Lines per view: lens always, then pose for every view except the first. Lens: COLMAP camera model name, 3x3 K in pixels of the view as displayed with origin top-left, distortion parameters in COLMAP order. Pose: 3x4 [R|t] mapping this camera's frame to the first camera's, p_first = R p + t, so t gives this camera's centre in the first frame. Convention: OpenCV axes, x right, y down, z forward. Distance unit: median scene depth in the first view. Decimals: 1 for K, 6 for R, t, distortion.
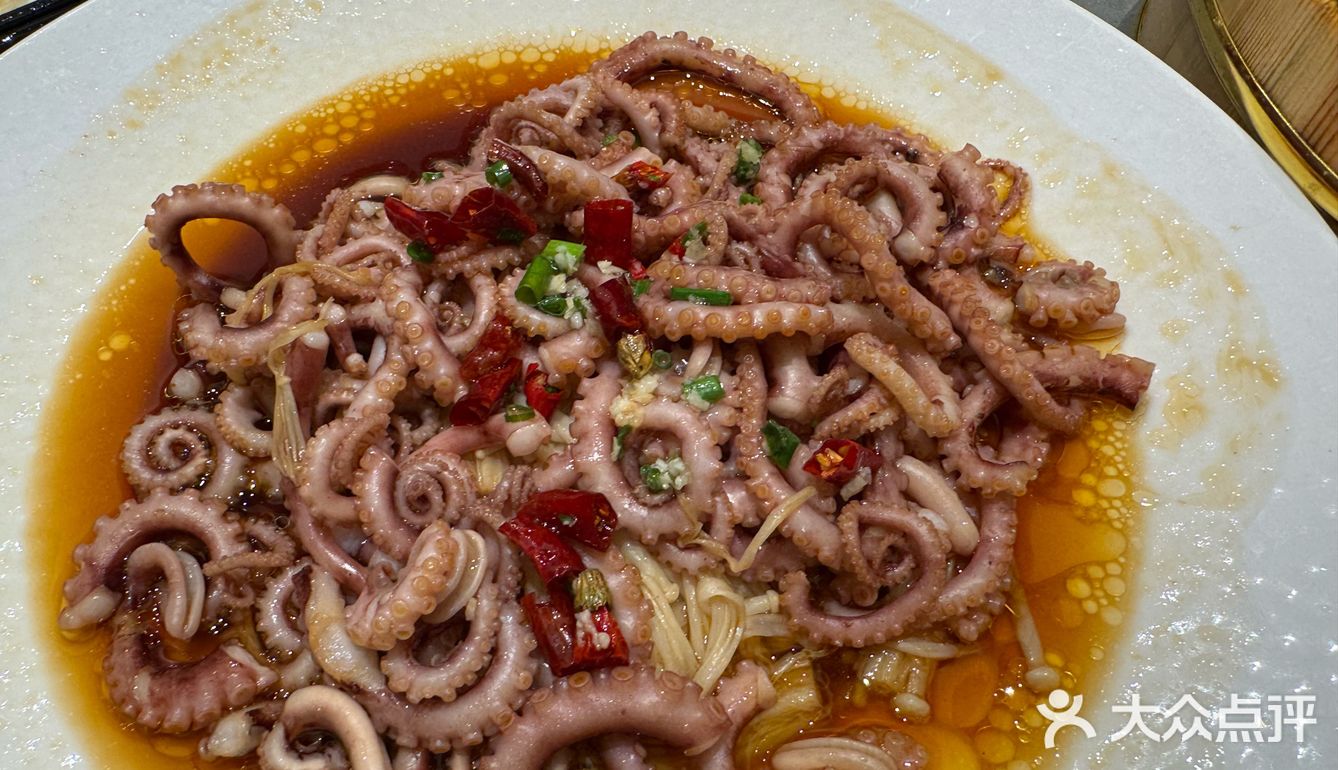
lens RADIAL K [[942.8, 0, 662.9], [0, 942.8, 359.1], [0, 0, 1]] dist [-0.001729, 0.002953]
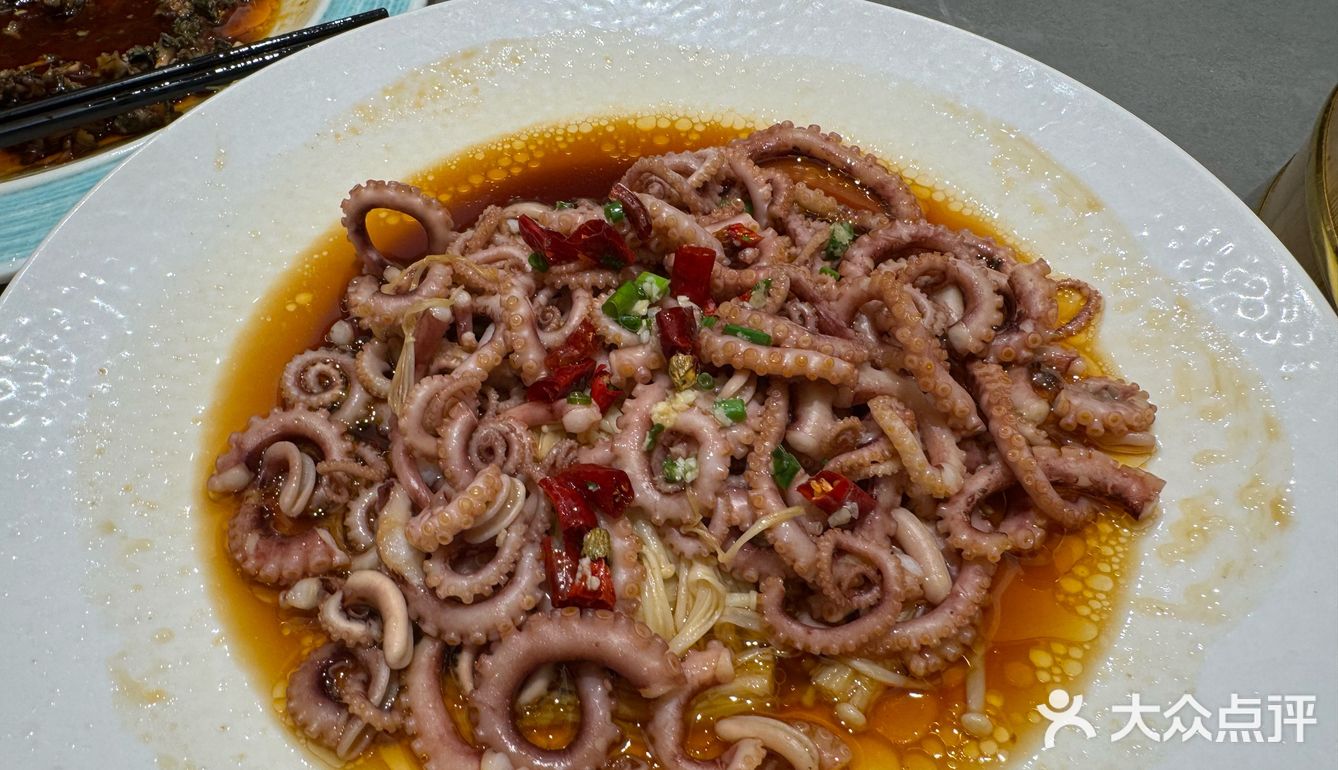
lens RADIAL K [[942.8, 0, 662.9], [0, 942.8, 359.1], [0, 0, 1]] dist [-0.001729, 0.002953]
pose [[0.966022, 0.188287, -0.177058, 0.151568], [-0.202739, 0.976920, -0.067263, 0.064435], [0.160307, 0.100874, 0.981899, -0.178824]]
